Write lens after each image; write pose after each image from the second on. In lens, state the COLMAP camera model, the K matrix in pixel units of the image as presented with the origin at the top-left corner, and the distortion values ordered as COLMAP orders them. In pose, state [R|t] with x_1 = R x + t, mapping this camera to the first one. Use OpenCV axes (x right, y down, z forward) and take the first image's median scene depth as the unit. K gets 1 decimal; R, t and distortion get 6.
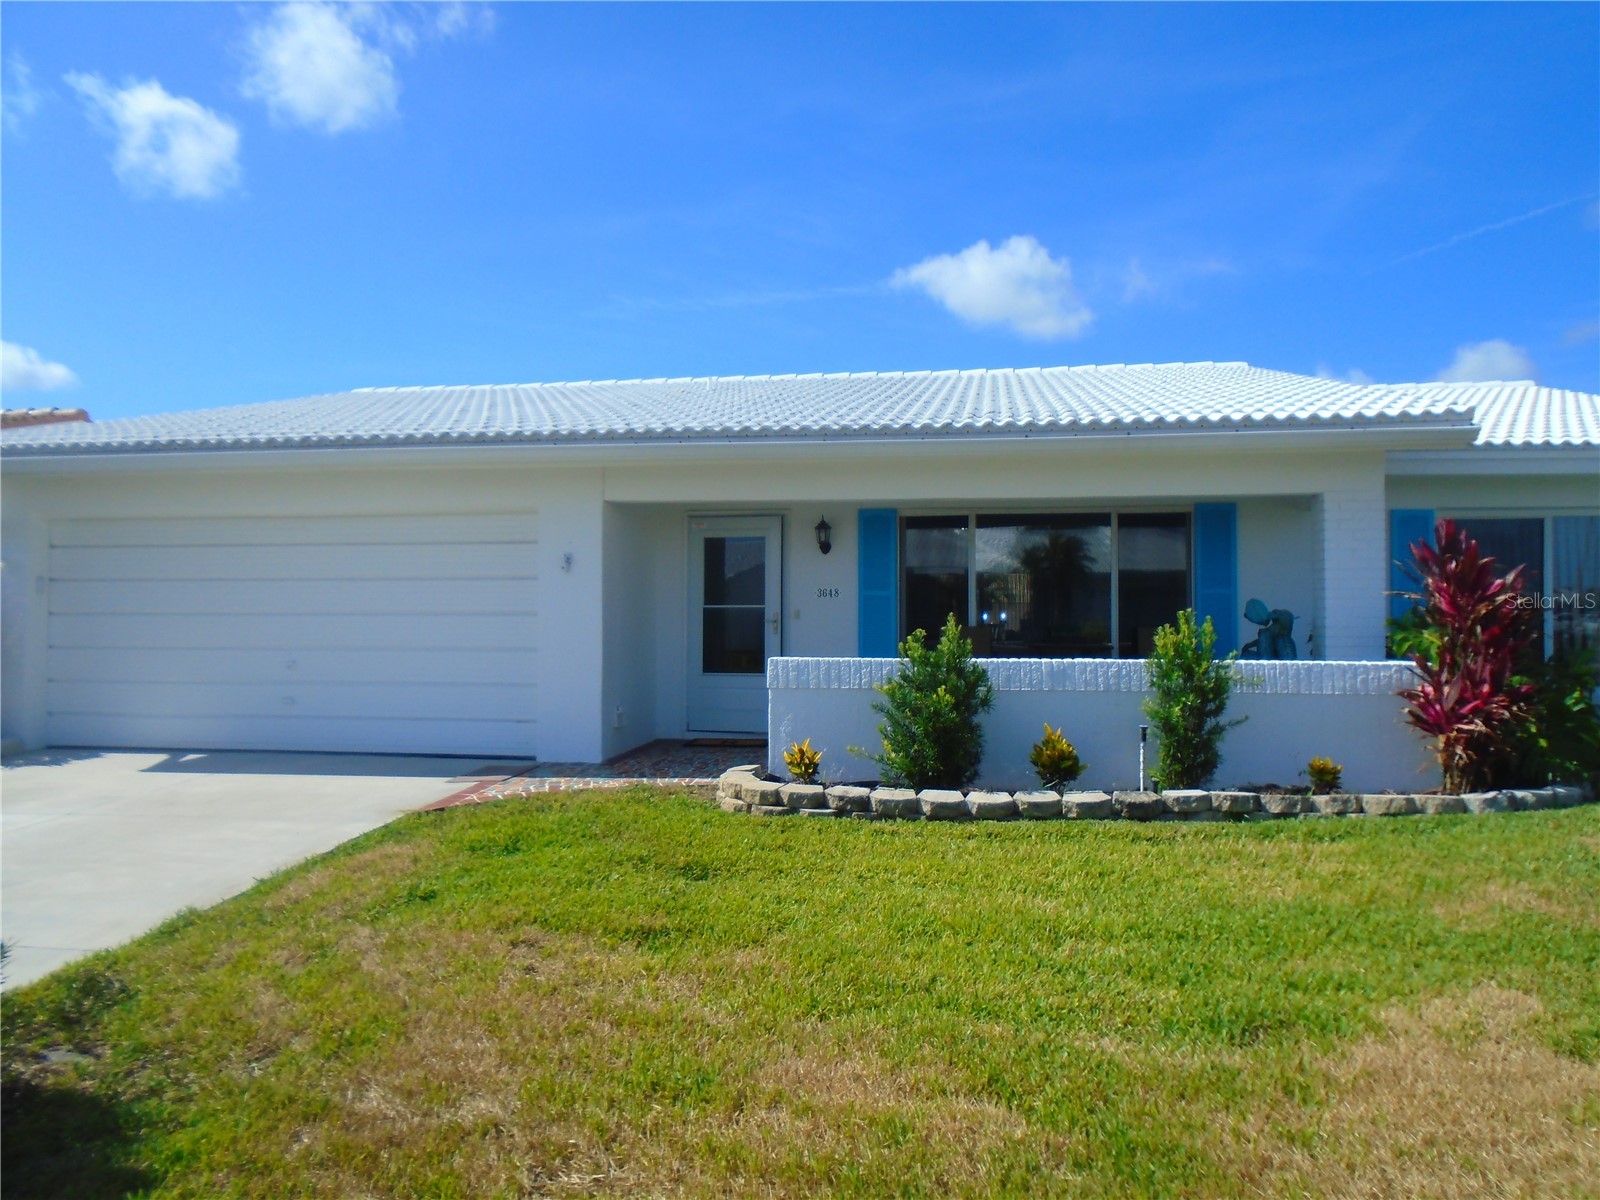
lens RADIAL K [[1217.7, 0, 808.0], [0, 1217.7, 601.6], [0, 0, 1]] dist [-0.032671, 0.013876]
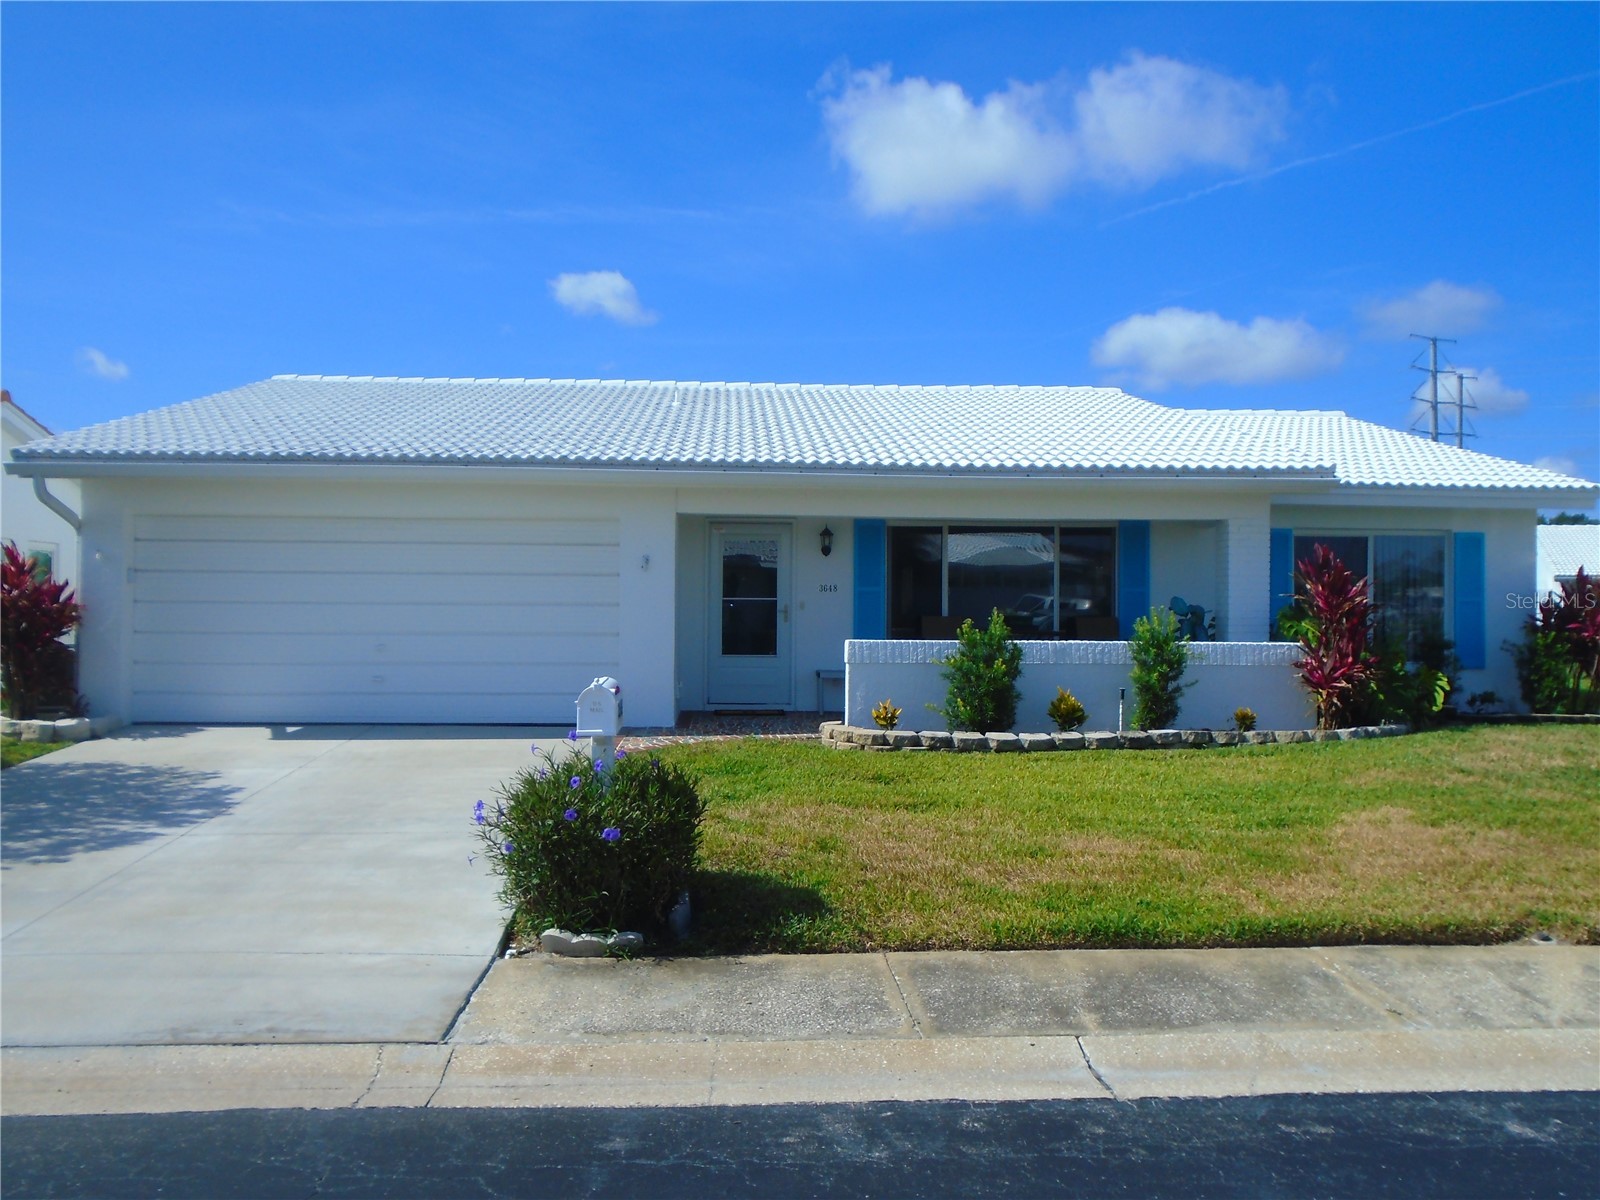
lens RADIAL K [[1439.5, 0, 800.0], [0, 1439.5, 600.0], [0, 0, 1]] dist [-0.008721, -0.011672]
pose [[0.977210, 0.006541, 0.212175, -0.455557], [-0.008655, 0.999922, 0.009033, -0.011617], [-0.212099, -0.010664, 0.977190, -0.563772]]
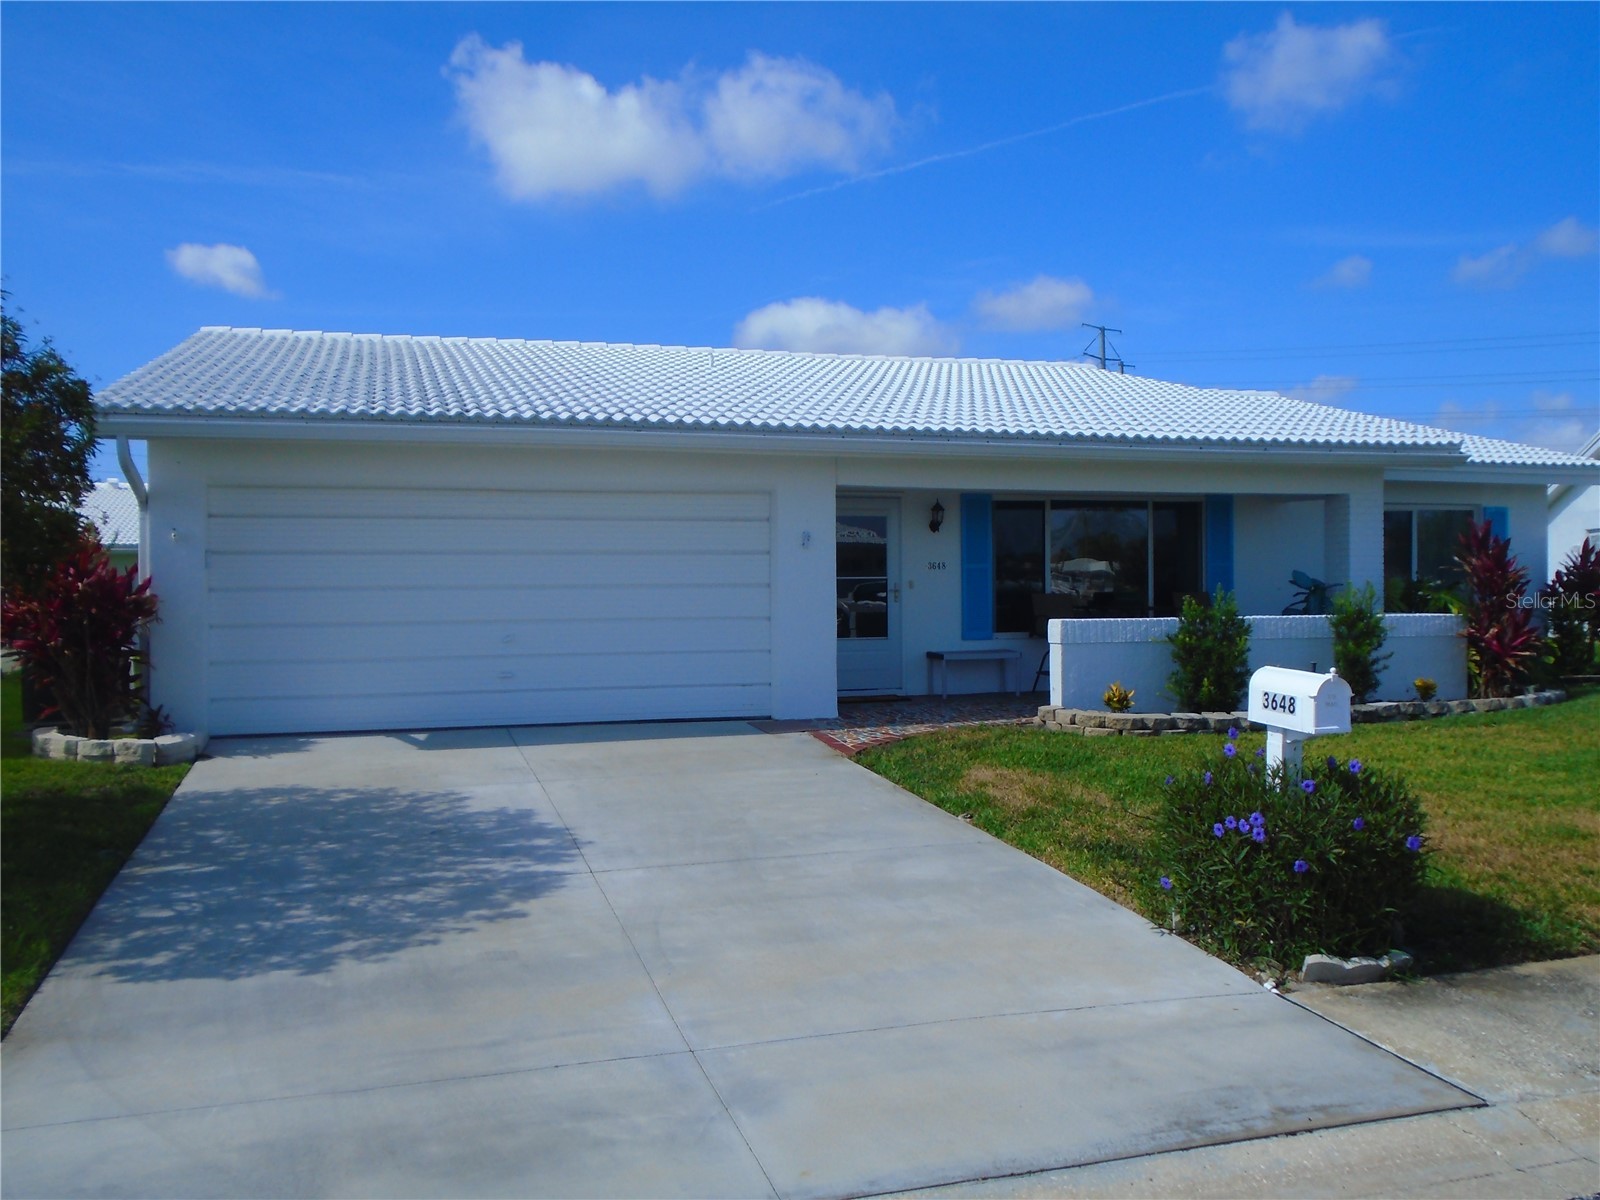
lens RADIAL K [[1435.6, 0, 781.6], [0, 1435.6, 600.8], [0, 0, 1]] dist [-0.031799, 0.014757]
pose [[0.896457, -0.012677, 0.442950, -1.034426], [0.002528, 0.999721, 0.023496, -0.008965], [-0.443124, -0.019944, 0.896238, -0.210190]]
